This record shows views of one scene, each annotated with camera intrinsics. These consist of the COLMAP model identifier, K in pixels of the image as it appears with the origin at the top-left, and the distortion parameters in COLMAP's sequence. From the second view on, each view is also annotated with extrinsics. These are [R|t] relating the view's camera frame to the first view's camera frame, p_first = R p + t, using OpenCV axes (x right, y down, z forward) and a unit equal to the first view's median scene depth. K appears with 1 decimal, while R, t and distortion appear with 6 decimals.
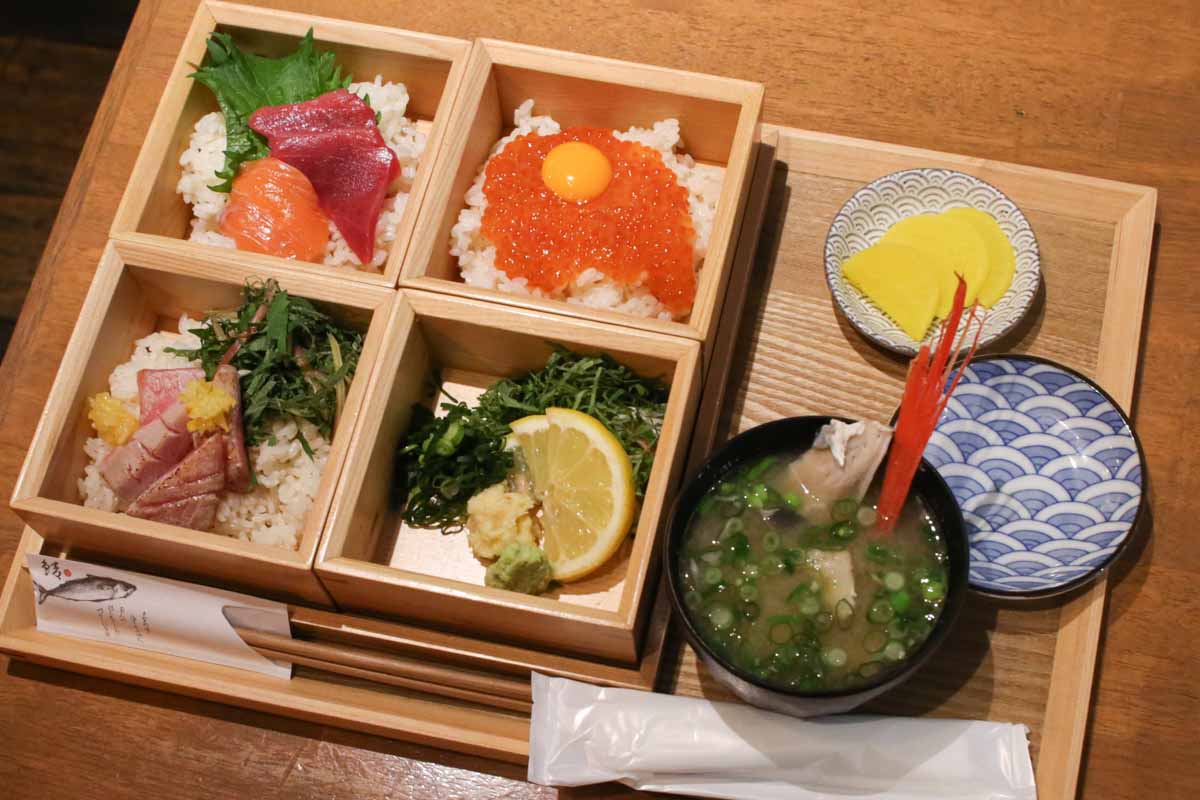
lens RADIAL K [[1099.9, 0, 600.0], [0, 1099.9, 400.0], [0, 0, 1]] dist [-0.001383, -0.001377]
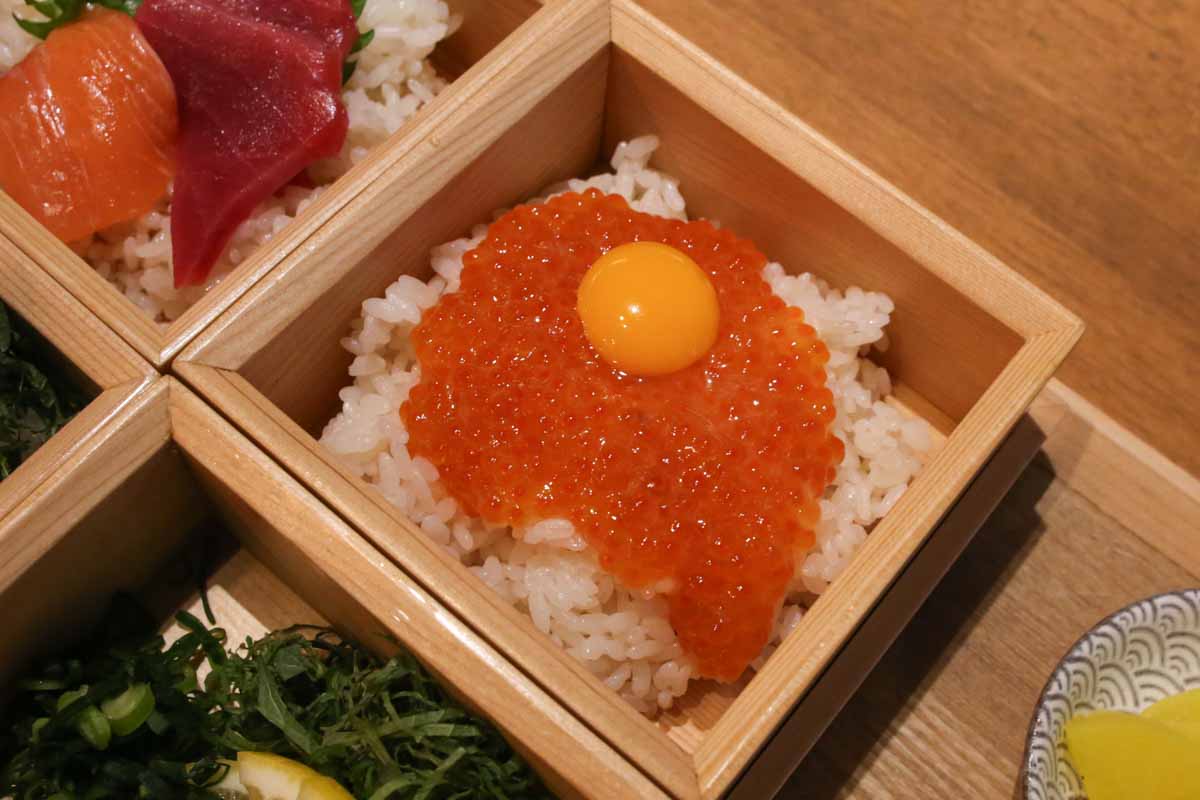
lens RADIAL K [[1448.4, 0, 600.0], [0, 1448.4, 400.0], [0, 0, 1]] dist [-0.048761, 0.008398]
pose [[0.887441, 0.451927, -0.090614, 0.032602], [-0.457320, 0.887852, -0.050768, -0.126751], [0.057508, 0.086493, 0.994591, 0.363023]]
